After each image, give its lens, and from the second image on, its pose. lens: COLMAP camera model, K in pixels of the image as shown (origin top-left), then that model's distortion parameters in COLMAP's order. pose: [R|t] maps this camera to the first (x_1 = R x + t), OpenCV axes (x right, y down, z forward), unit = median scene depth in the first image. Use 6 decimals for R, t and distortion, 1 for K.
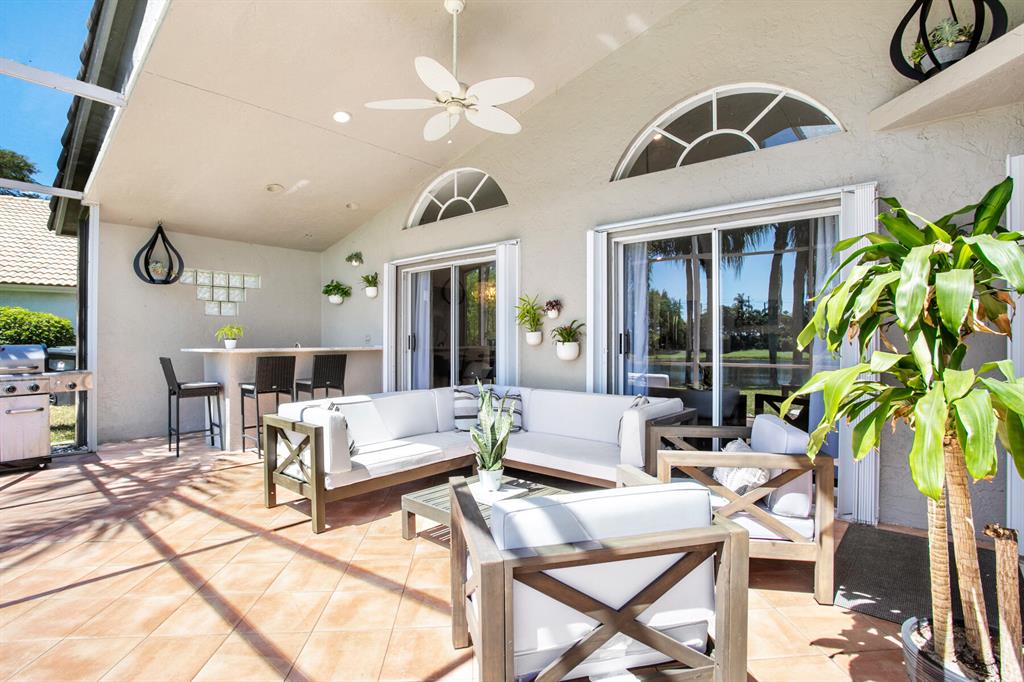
lens RADIAL K [[498.2, 0, 506.8], [0, 498.2, 345.6], [0, 0, 1]] dist [-0.012322, 0.000261]
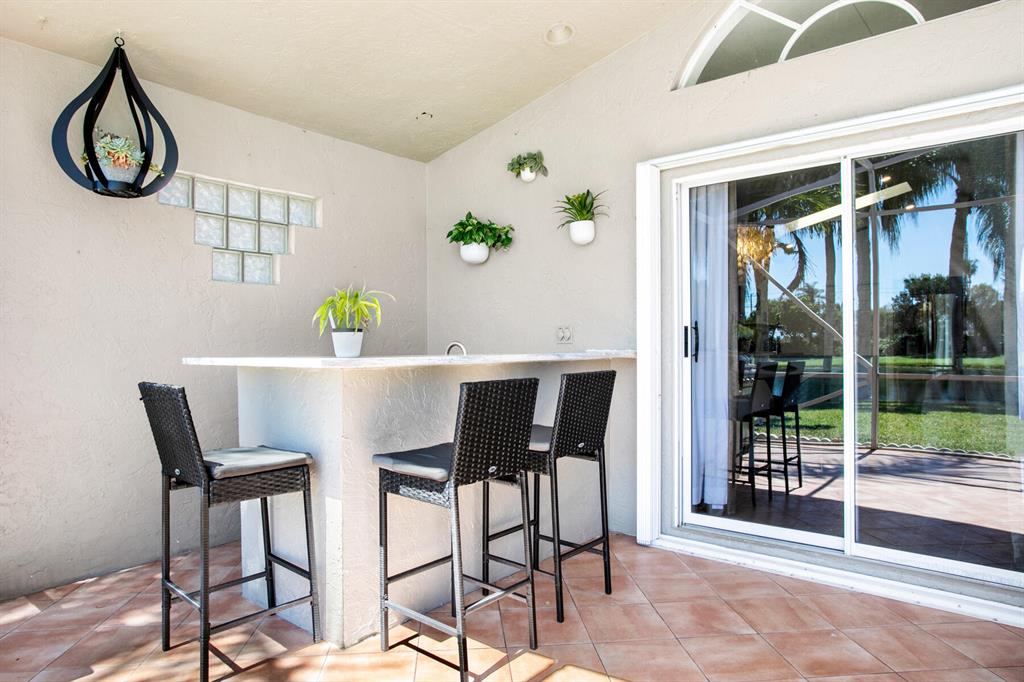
lens RADIAL K [[618.3, 0, 516.0], [0, 618.3, 340.5], [0, 0, 1]] dist [-0.000534, 0.000680]
pose [[0.998544, -0.002886, 0.053858, -0.378287], [0.003845, 0.999836, -0.017715, 0.002087], [-0.053798, 0.017897, 0.998391, 0.452857]]
